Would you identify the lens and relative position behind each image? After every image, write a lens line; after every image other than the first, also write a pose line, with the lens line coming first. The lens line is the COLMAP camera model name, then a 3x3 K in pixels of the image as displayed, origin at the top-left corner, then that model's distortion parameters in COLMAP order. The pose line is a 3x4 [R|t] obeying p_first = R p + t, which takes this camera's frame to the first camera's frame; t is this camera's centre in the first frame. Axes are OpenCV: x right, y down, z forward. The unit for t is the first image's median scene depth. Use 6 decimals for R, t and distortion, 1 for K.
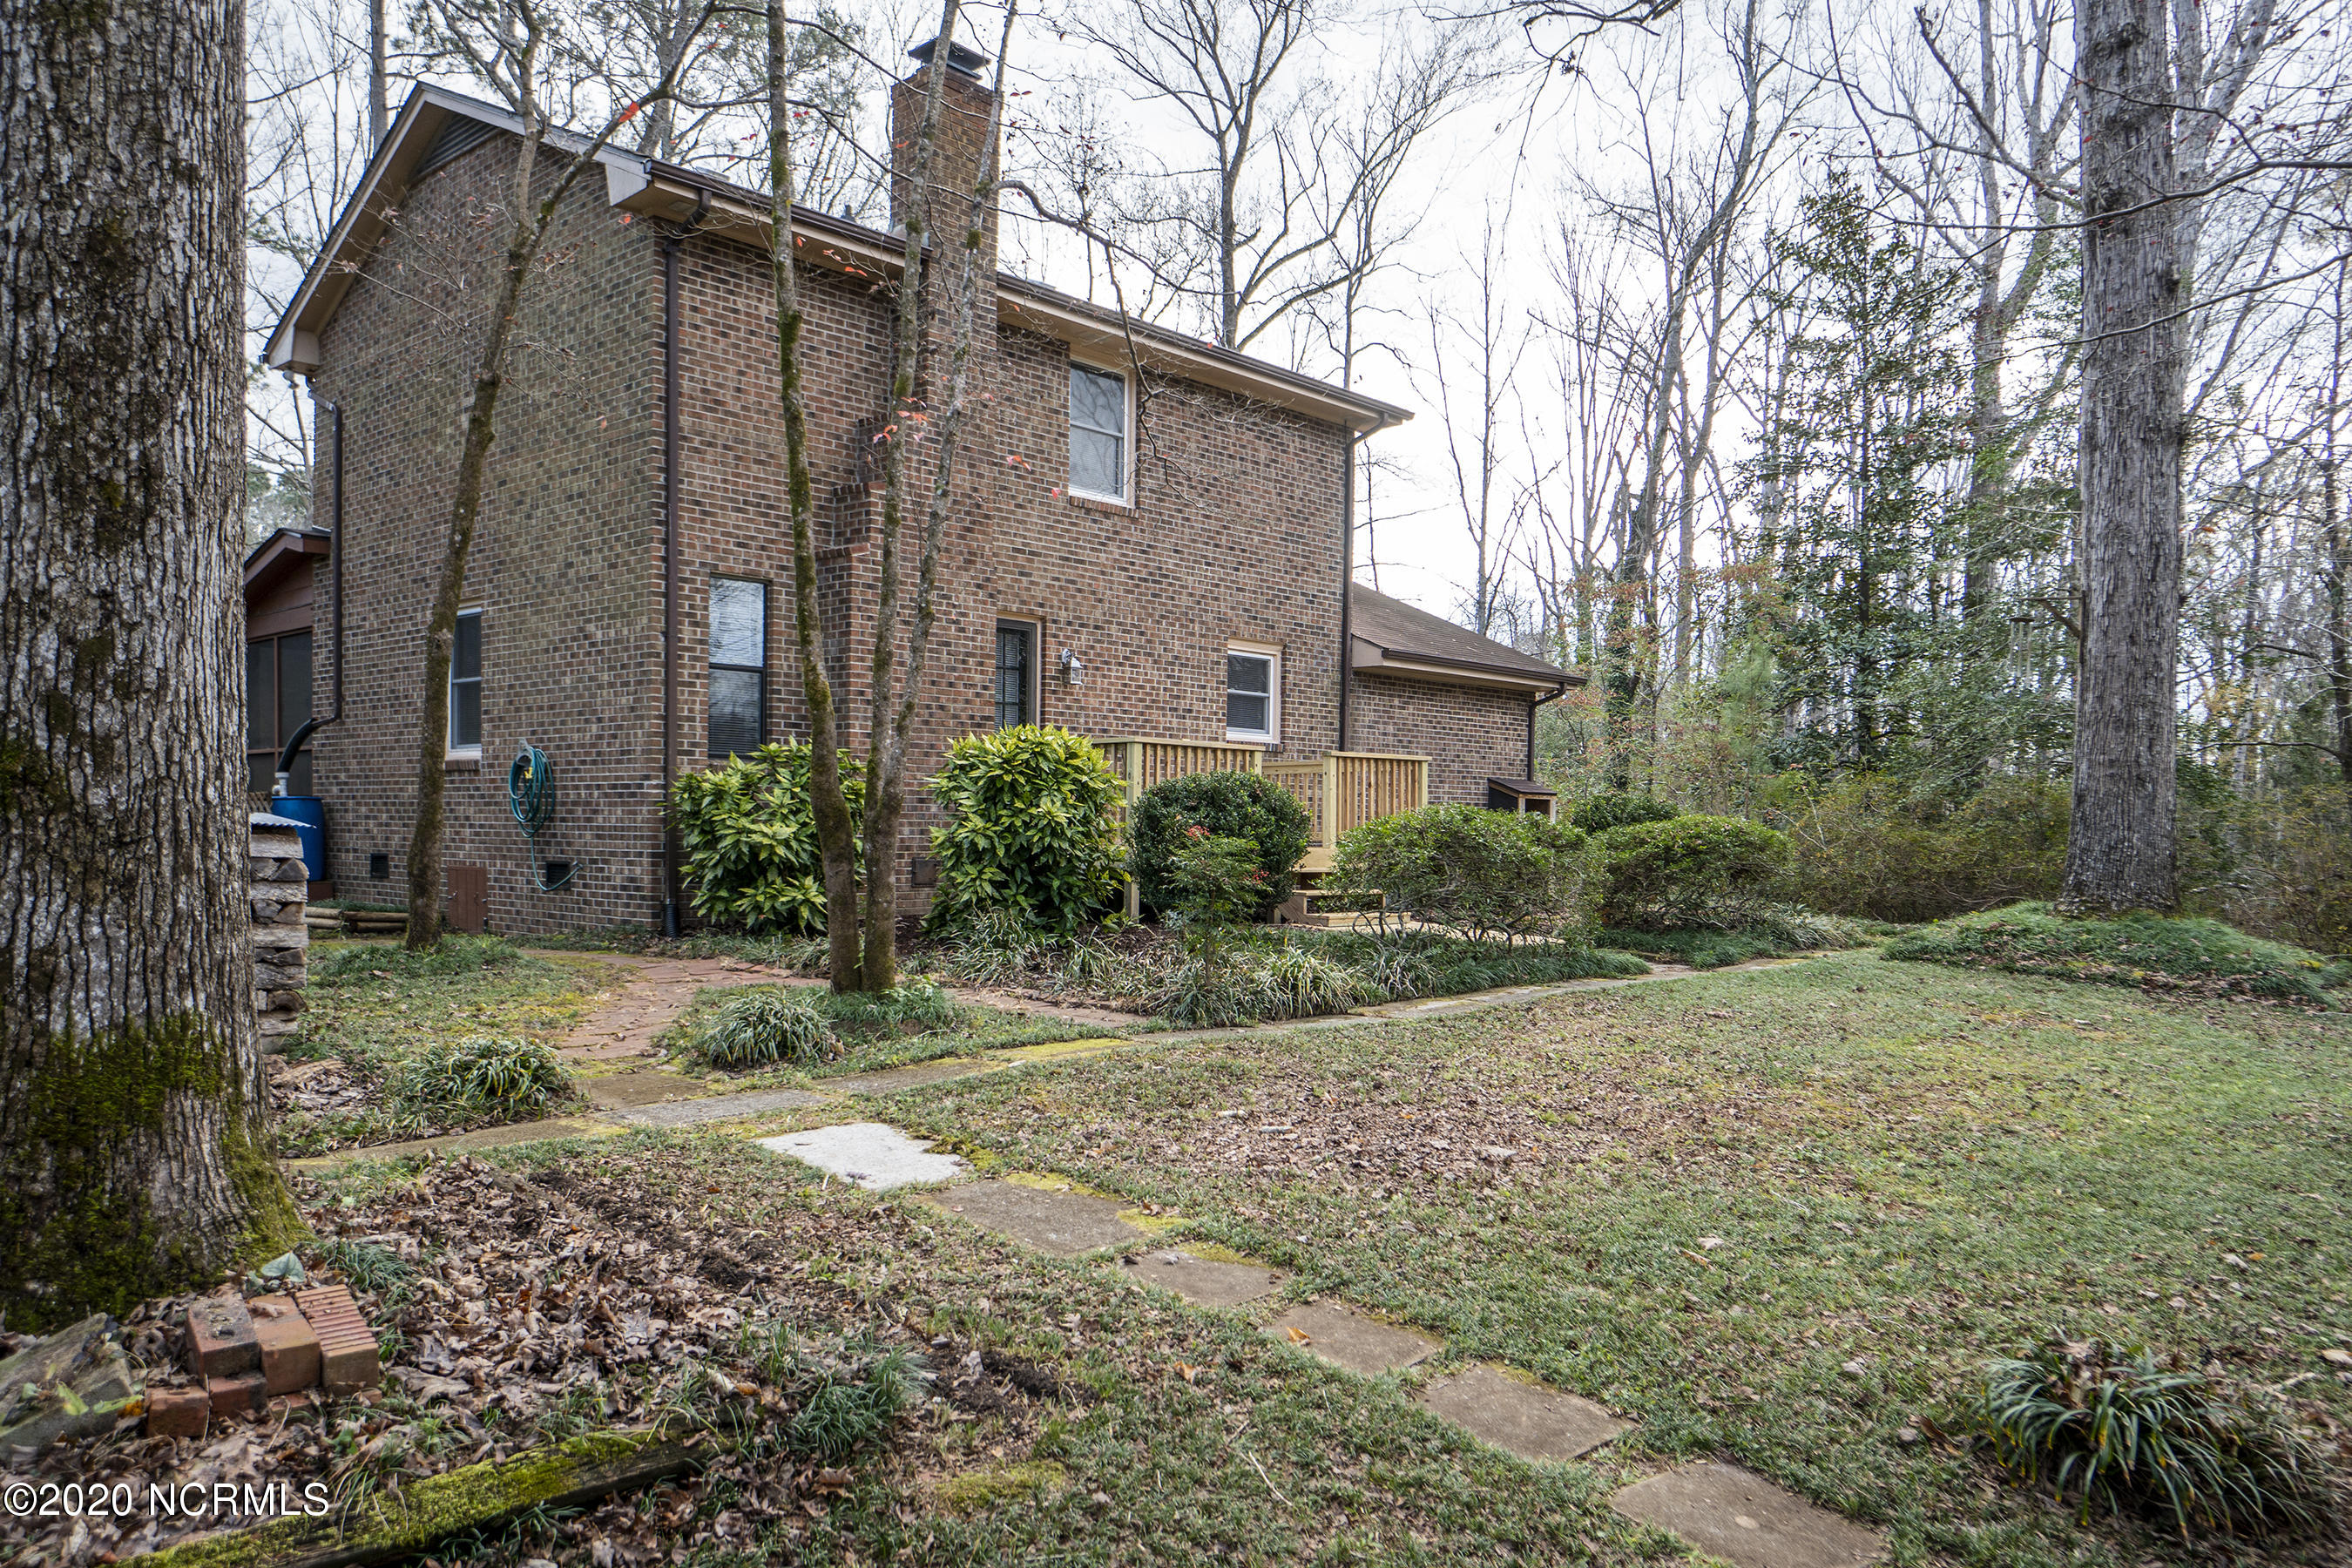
lens RADIAL K [[1593.6, 0, 1170.8], [0, 1593.6, 848.6], [0, 0, 1]] dist [0.003969, 0.000470]
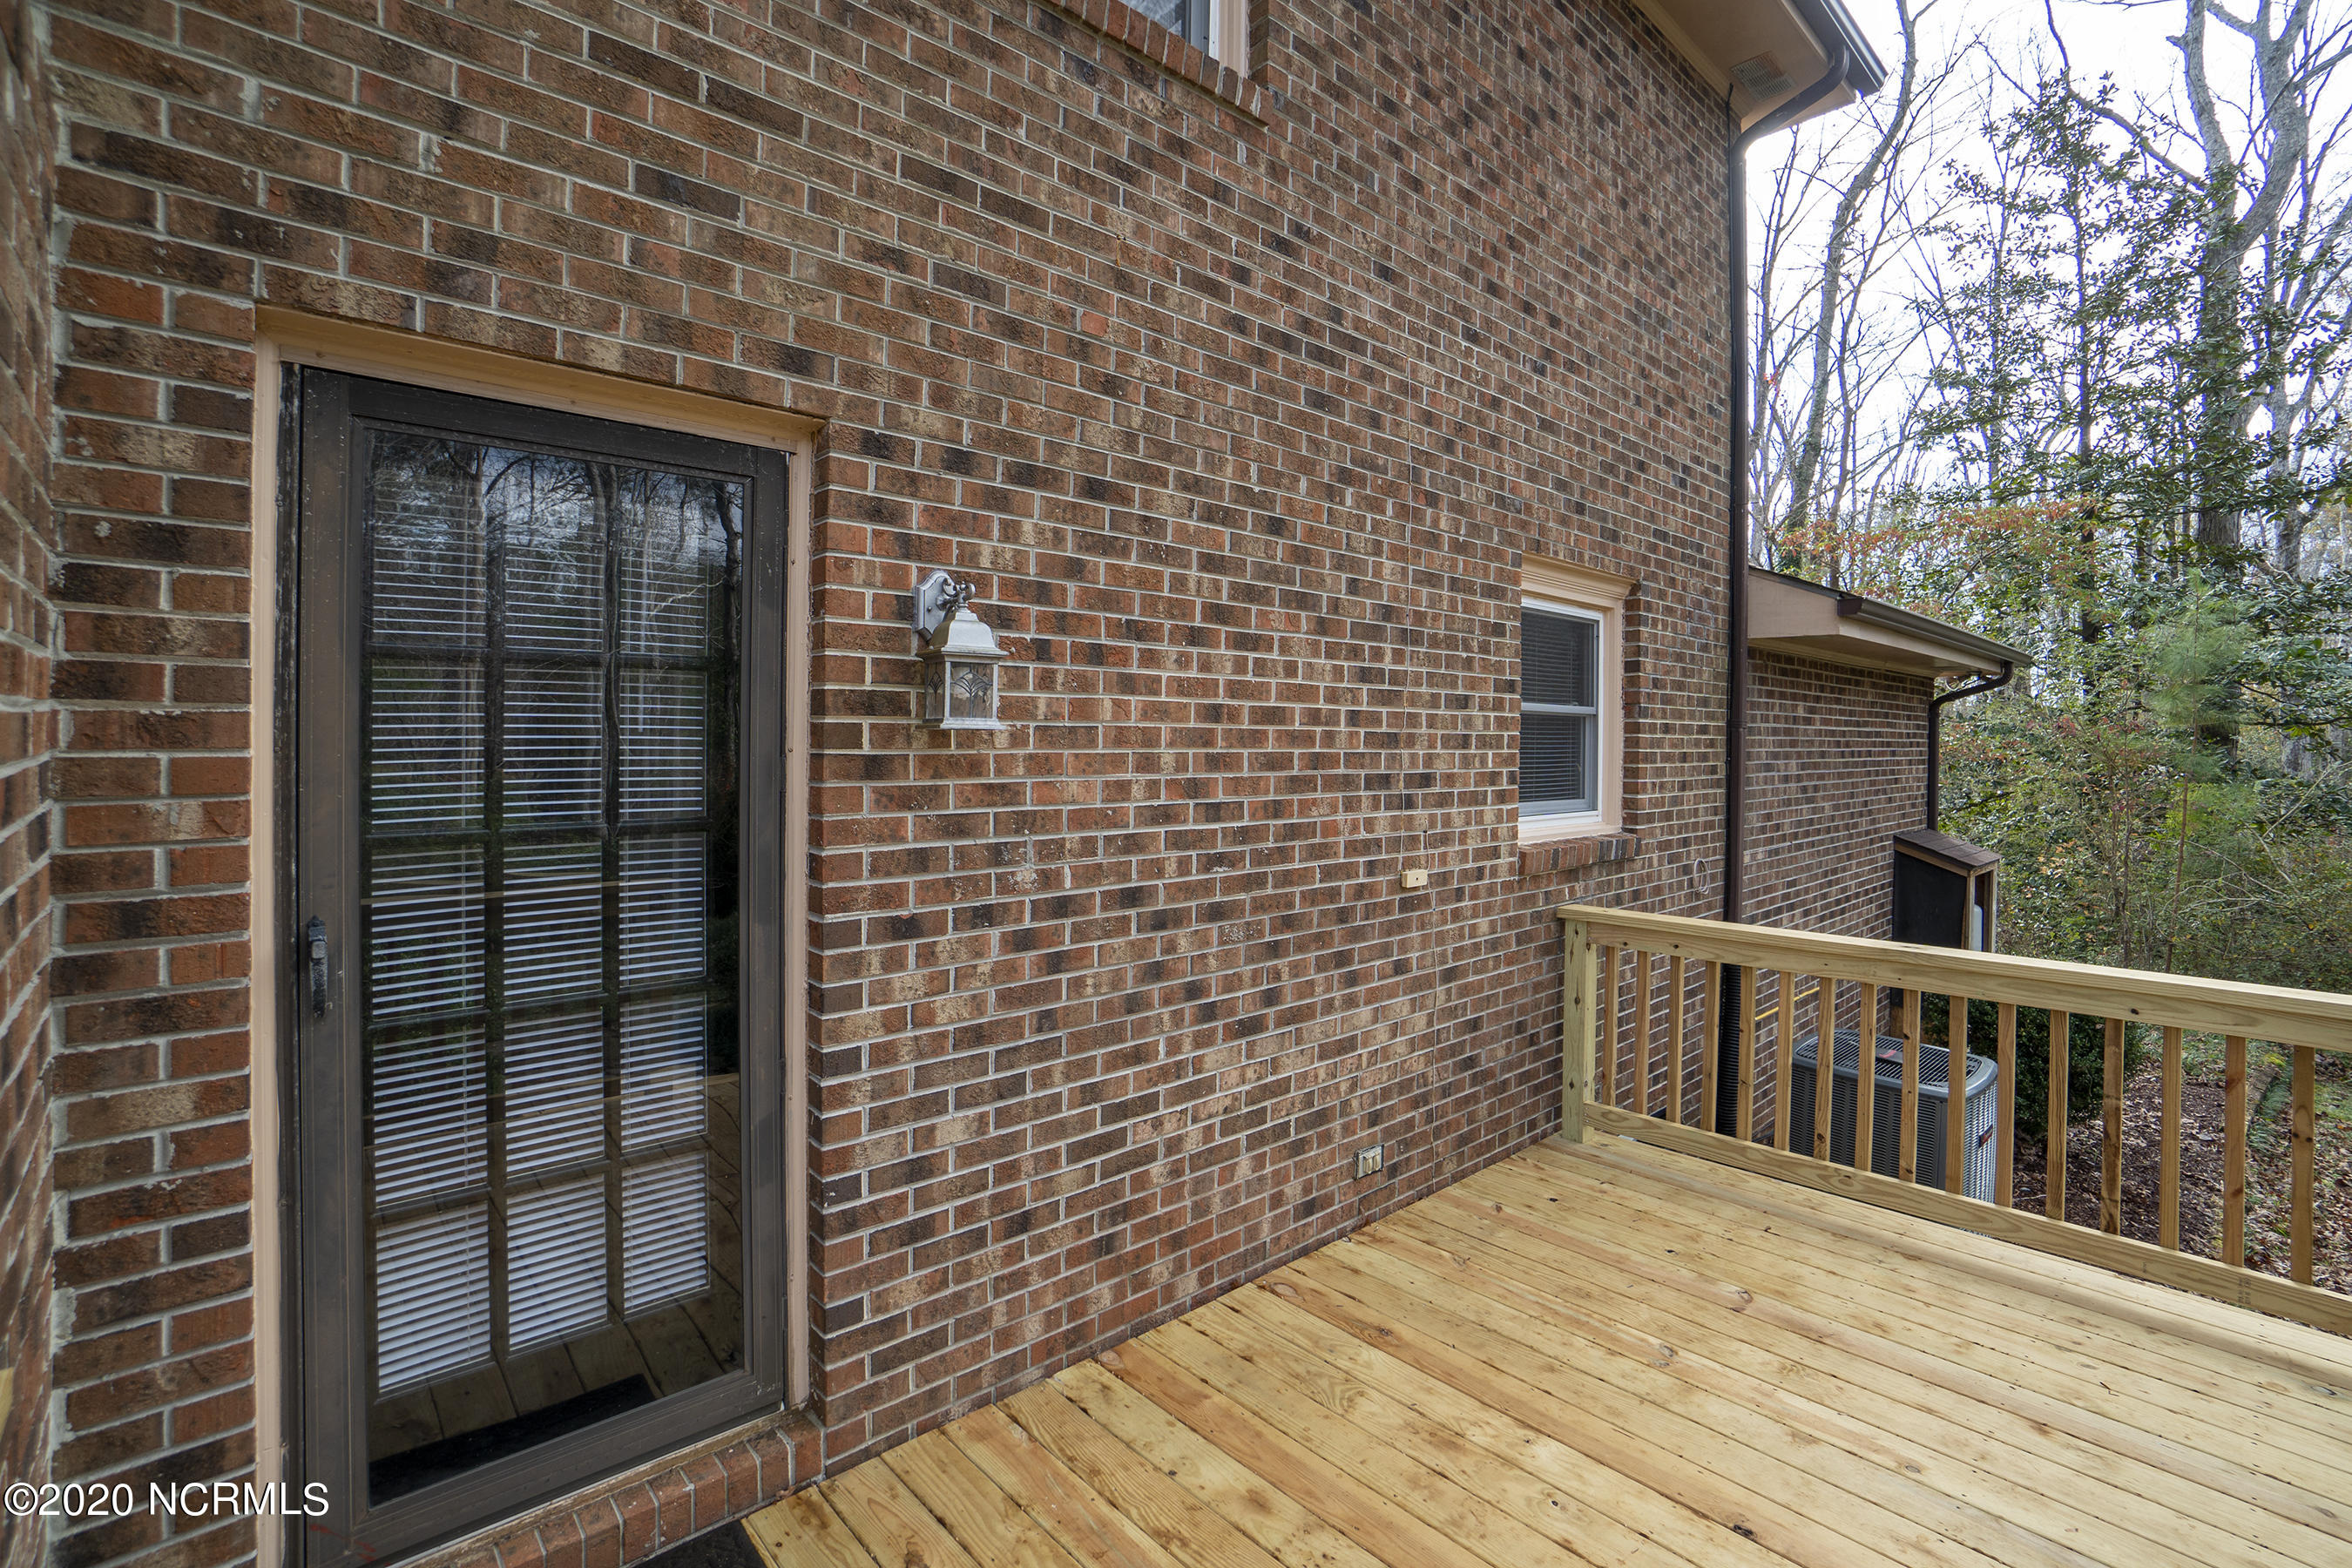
lens RADIAL K [[1011.0, 0, 1184.7], [0, 1011.0, 739.3], [0, 0, 1]] dist [-0.061329, 0.020822]
pose [[0.994799, -0.001748, -0.101847, -0.018208], [0.000294, 0.999898, -0.014291, -0.107553], [0.101862, 0.014186, 0.994697, 0.931325]]
